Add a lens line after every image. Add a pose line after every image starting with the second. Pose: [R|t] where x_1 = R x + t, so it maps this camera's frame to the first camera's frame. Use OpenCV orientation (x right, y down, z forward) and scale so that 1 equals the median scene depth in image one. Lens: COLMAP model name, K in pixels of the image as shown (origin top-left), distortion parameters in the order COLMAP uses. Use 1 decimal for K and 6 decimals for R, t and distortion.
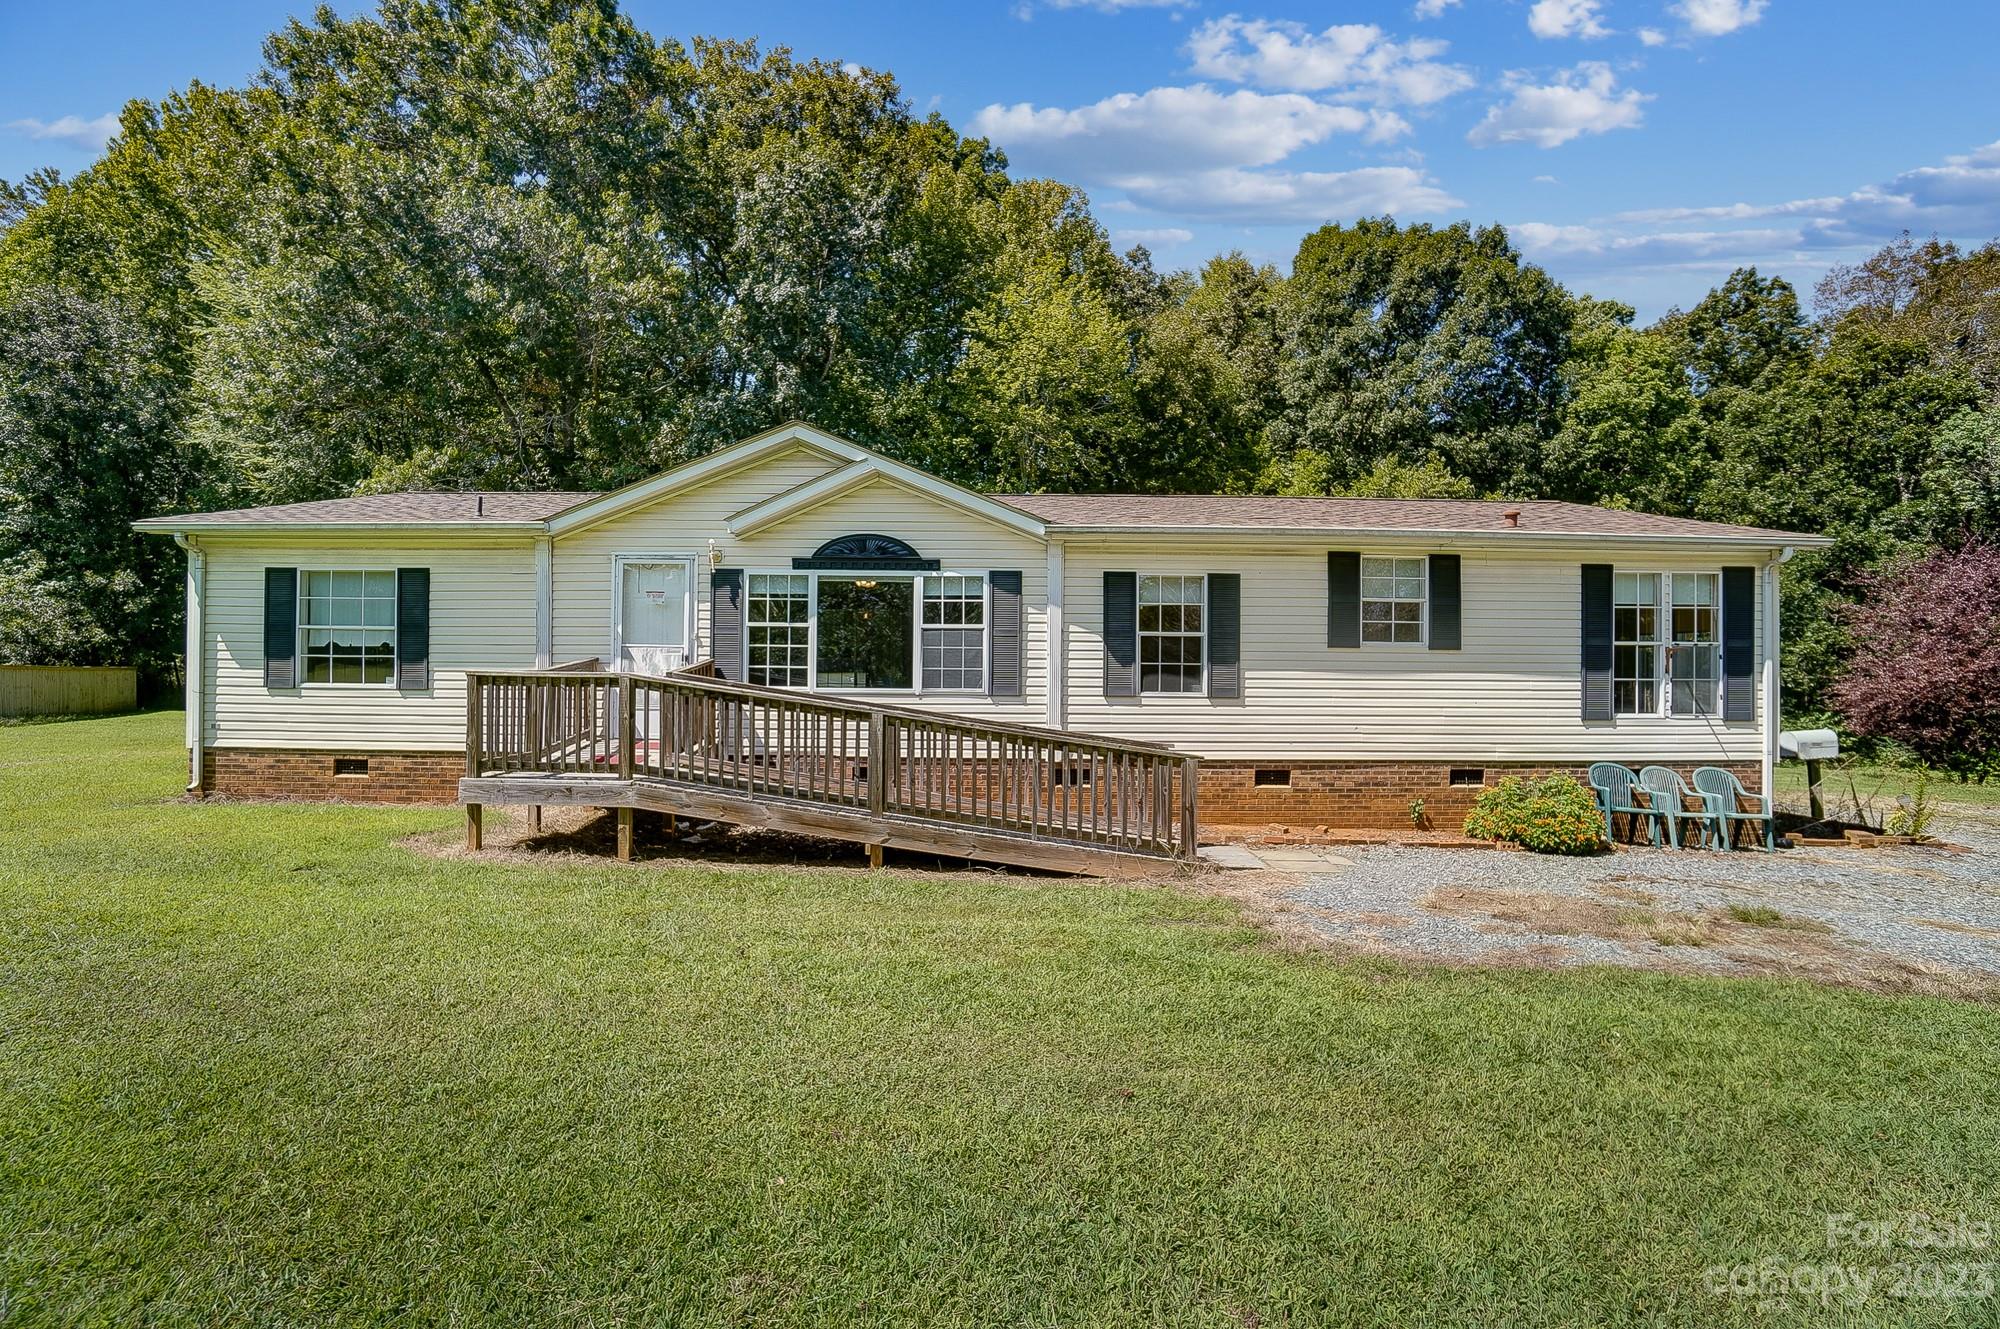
lens RADIAL K [[887.1, 0, 988.4], [0, 887.1, 658.0], [0, 0, 1]] dist [-0.065223, 0.022836]
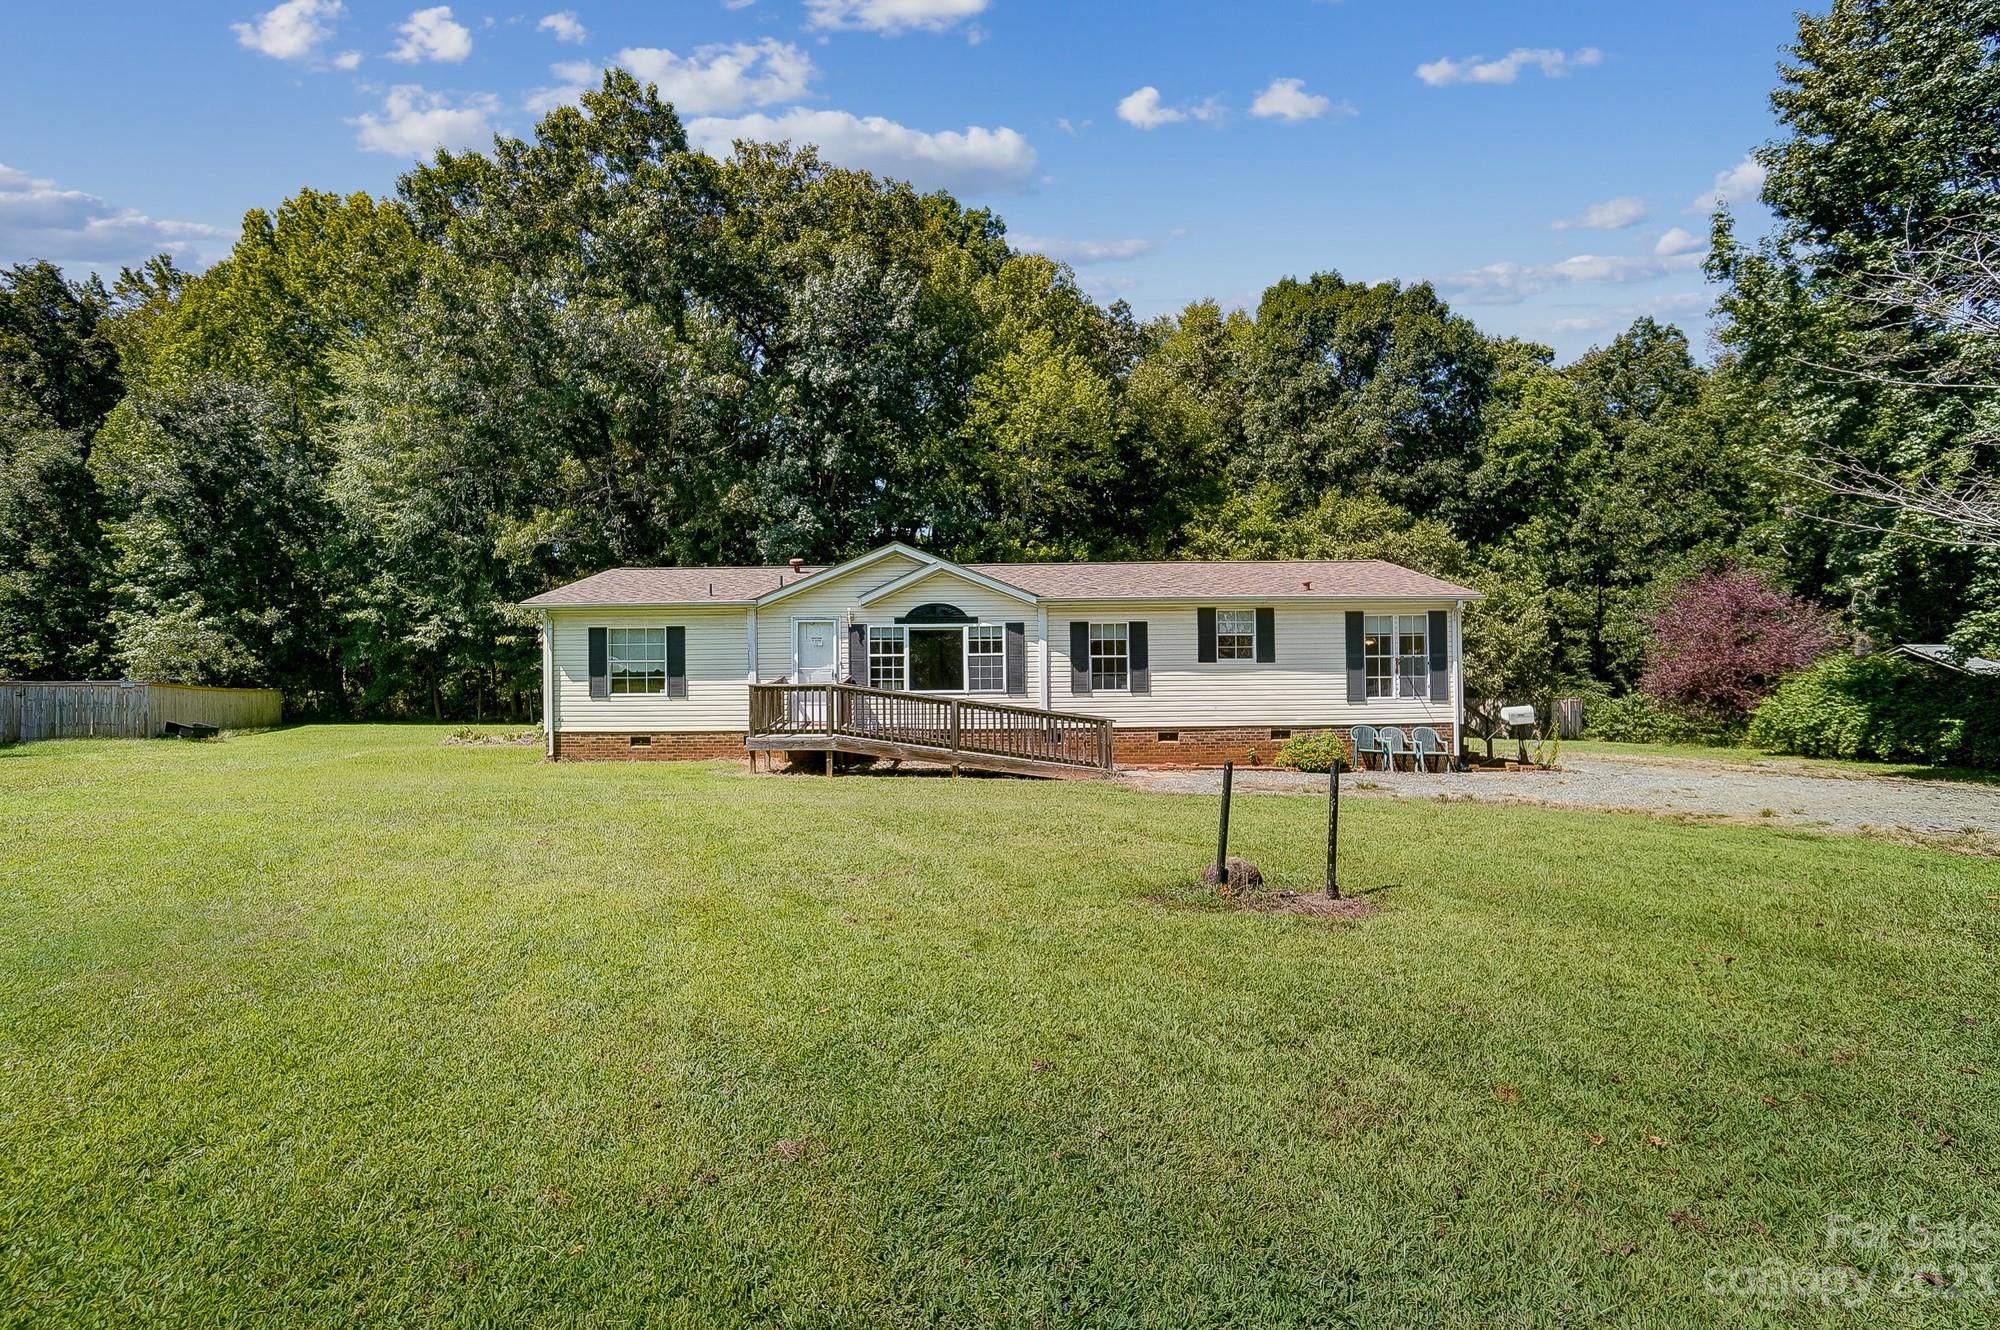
lens RADIAL K [[887.1, 0, 988.4], [0, 887.1, 658.5], [0, 0, 1]] dist [-0.065223, 0.022836]
pose [[0.999821, -0.018786, -0.002048, -0.029278], [0.018771, 0.999798, -0.007197, -0.013901], [0.002183, 0.007158, 0.999972, -0.727291]]
